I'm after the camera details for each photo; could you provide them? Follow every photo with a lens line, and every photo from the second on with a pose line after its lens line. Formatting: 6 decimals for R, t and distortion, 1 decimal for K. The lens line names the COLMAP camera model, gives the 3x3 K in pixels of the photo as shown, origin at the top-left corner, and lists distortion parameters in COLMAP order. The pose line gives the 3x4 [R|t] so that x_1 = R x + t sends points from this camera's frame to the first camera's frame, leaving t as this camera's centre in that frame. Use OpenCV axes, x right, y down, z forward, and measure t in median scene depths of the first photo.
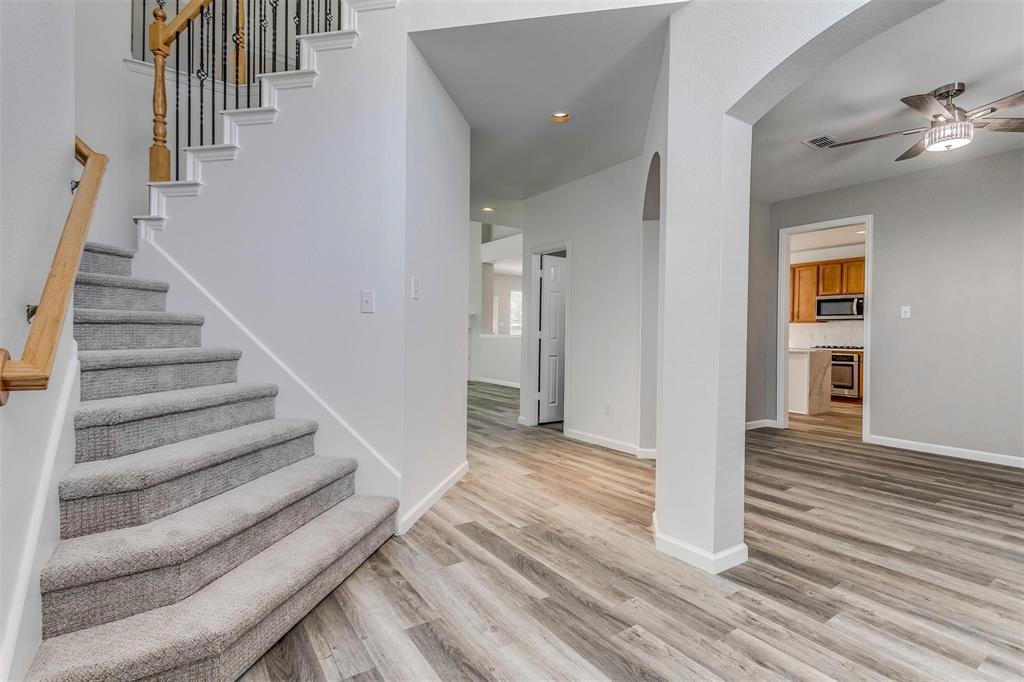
lens RADIAL K [[491.3, 0, 510.2], [0, 491.3, 334.3], [0, 0, 1]] dist [0.003646, 0.000155]
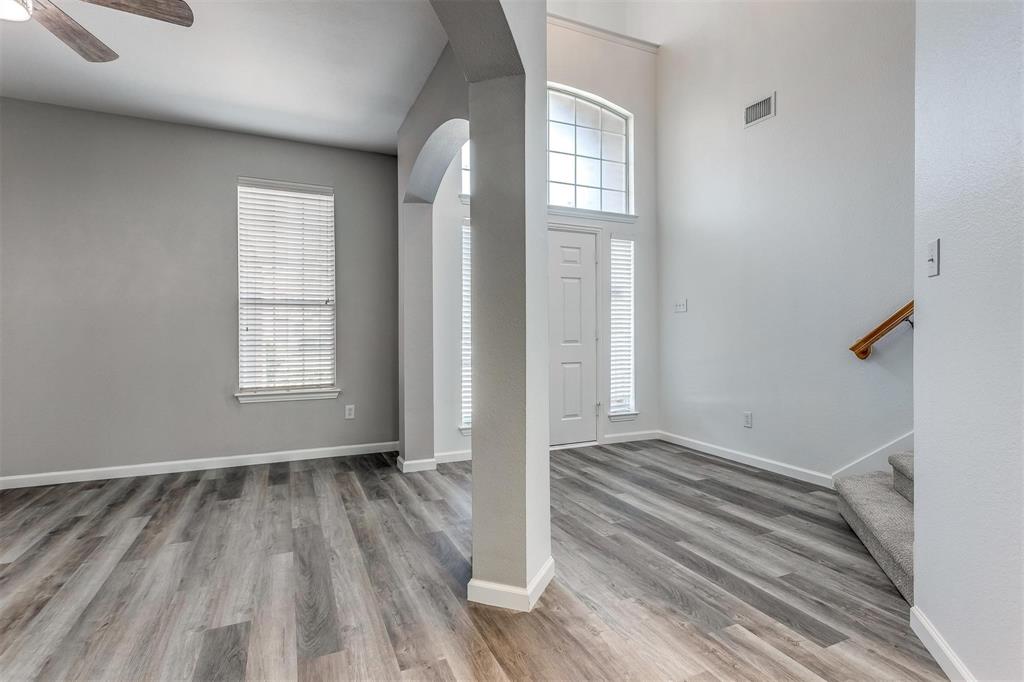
lens RADIAL K [[491.3, 0, 509.8], [0, 491.3, 339.6], [0, 0, 1]] dist [0.003646, 0.000155]
pose [[-0.984429, -0.012419, 0.175342, 0.202749], [-0.009854, 0.999831, 0.015492, 0.005971], [-0.175505, 0.013523, -0.984386, 1.664638]]
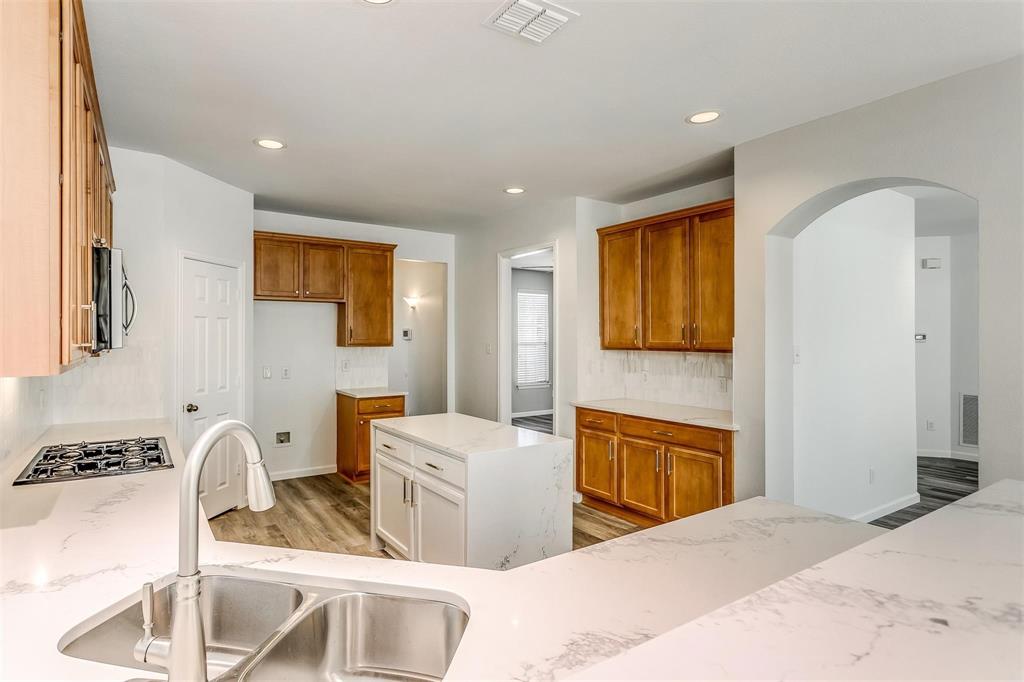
lens RADIAL K [[524.6, 0, 471.1], [0, 524.6, 337.9], [0, 0, 1]] dist [0.001434, 0.000414]
pose [[-0.999210, -0.014252, 0.037105, 1.383363], [-0.014133, 0.999894, 0.003464, -0.117352], [-0.037150, 0.002937, -0.999305, 3.808323]]
